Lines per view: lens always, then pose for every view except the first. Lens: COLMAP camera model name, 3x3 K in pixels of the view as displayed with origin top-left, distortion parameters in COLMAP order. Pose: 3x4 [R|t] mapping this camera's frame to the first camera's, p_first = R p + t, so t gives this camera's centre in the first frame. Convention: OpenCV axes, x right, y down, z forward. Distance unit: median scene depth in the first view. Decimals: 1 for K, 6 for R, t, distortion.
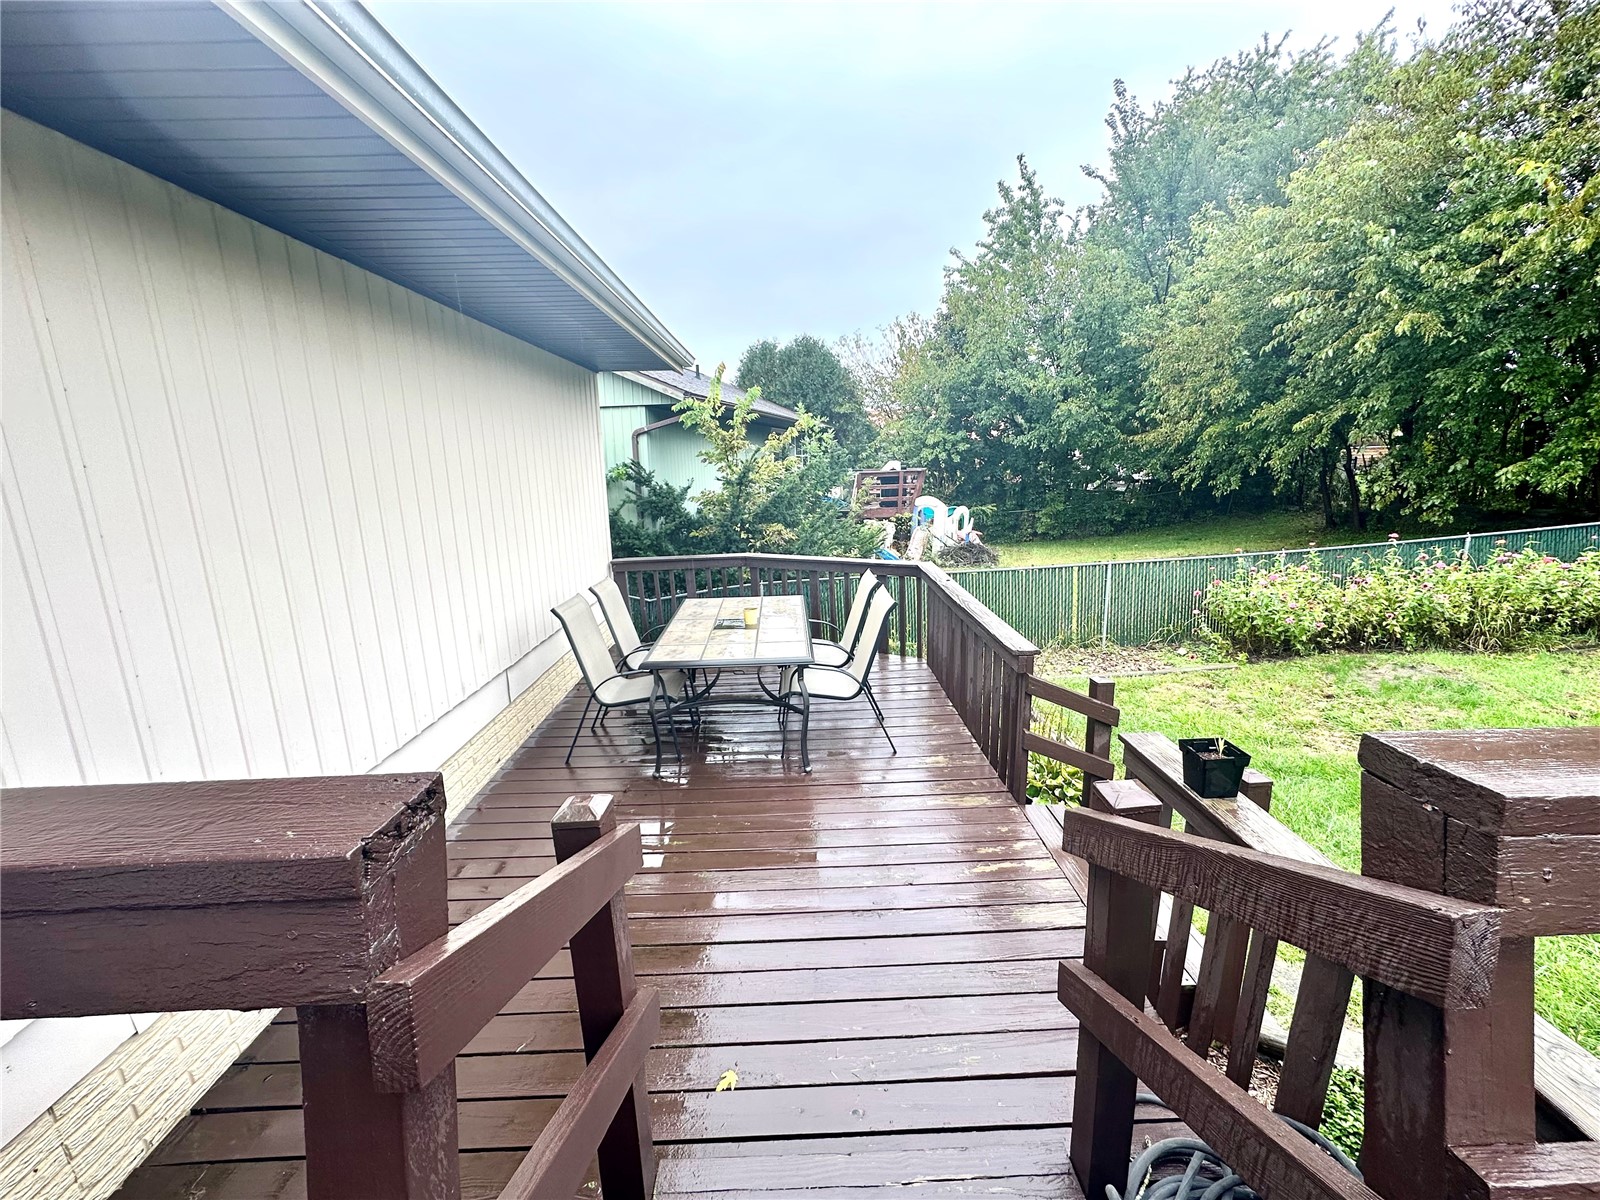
lens RADIAL K [[638.4, 0, 800.8], [0, 638.4, 603.7], [0, 0, 1]] dist [-0.005303, 0.001115]
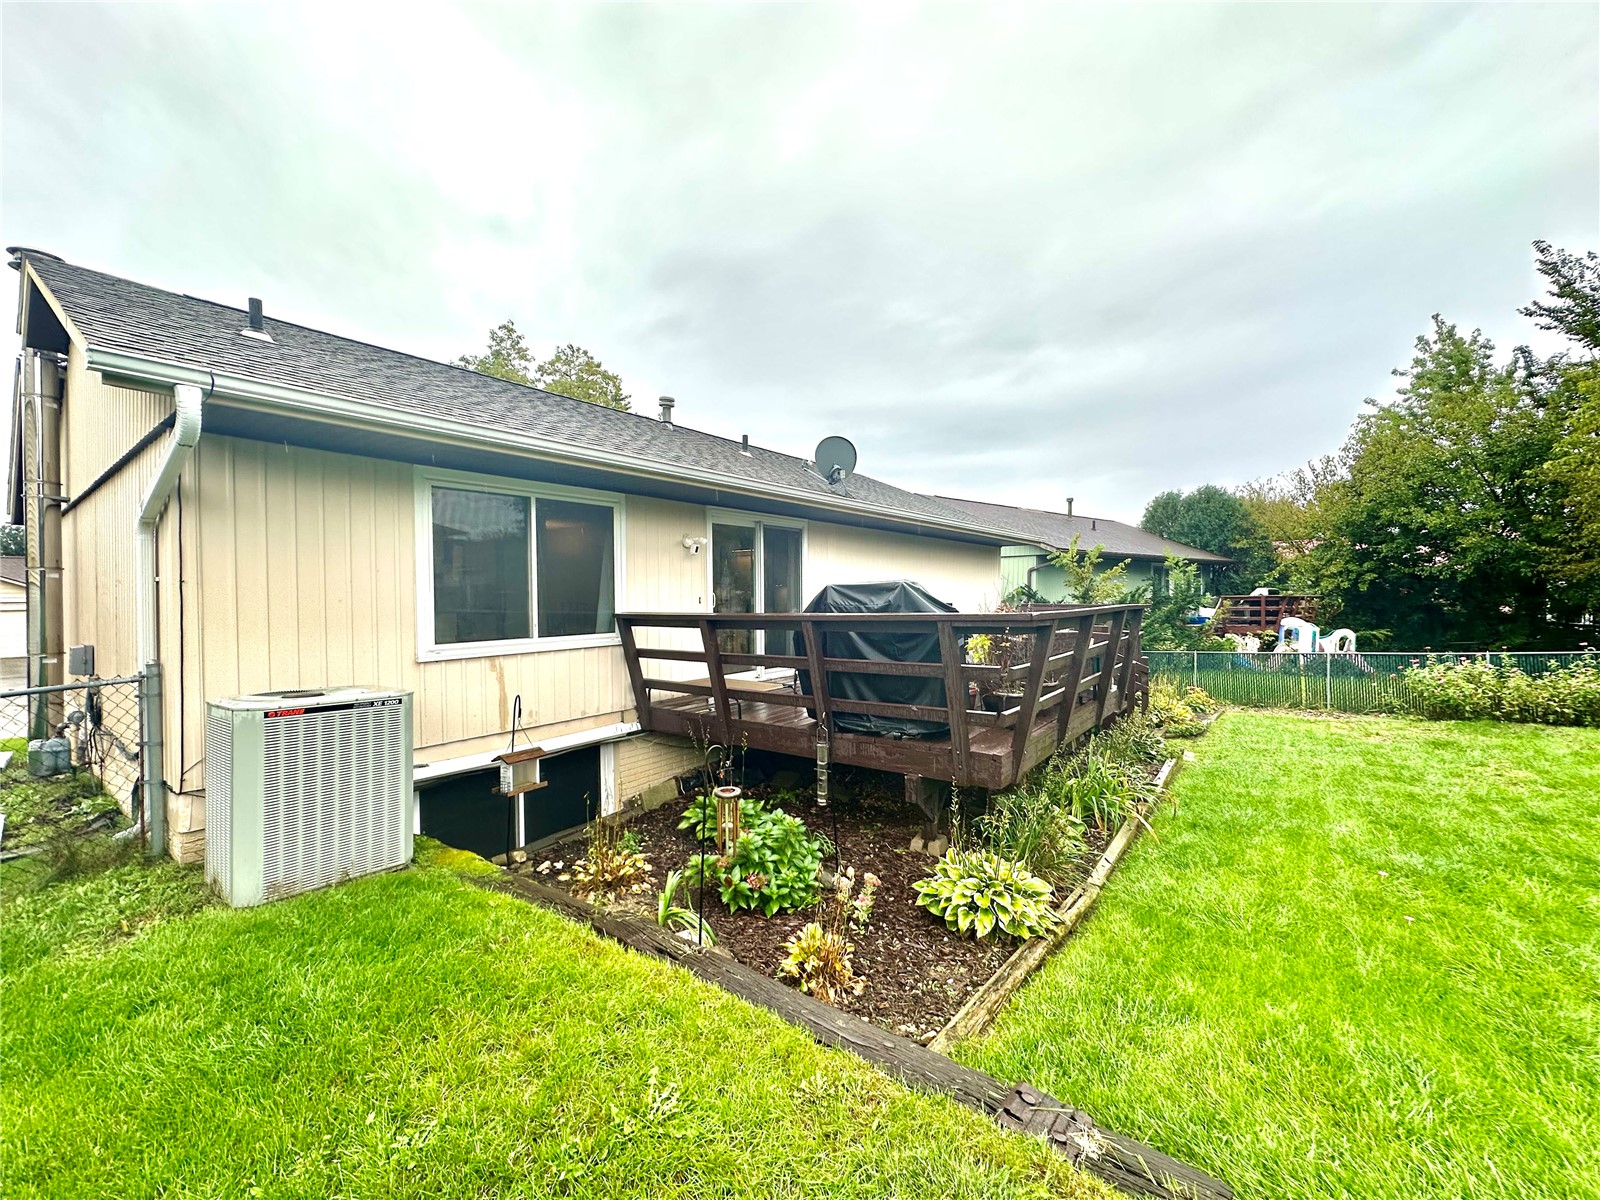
lens RADIAL K [[638.4, 0, 799.8], [0, 638.4, 599.0], [0, 0, 1]] dist [-0.005303, 0.001115]
pose [[0.783586, 0.021817, -0.620900, 0.207067], [-0.146322, 0.977752, -0.150305, 0.104439], [0.603807, 0.208629, 0.769345, -0.446180]]
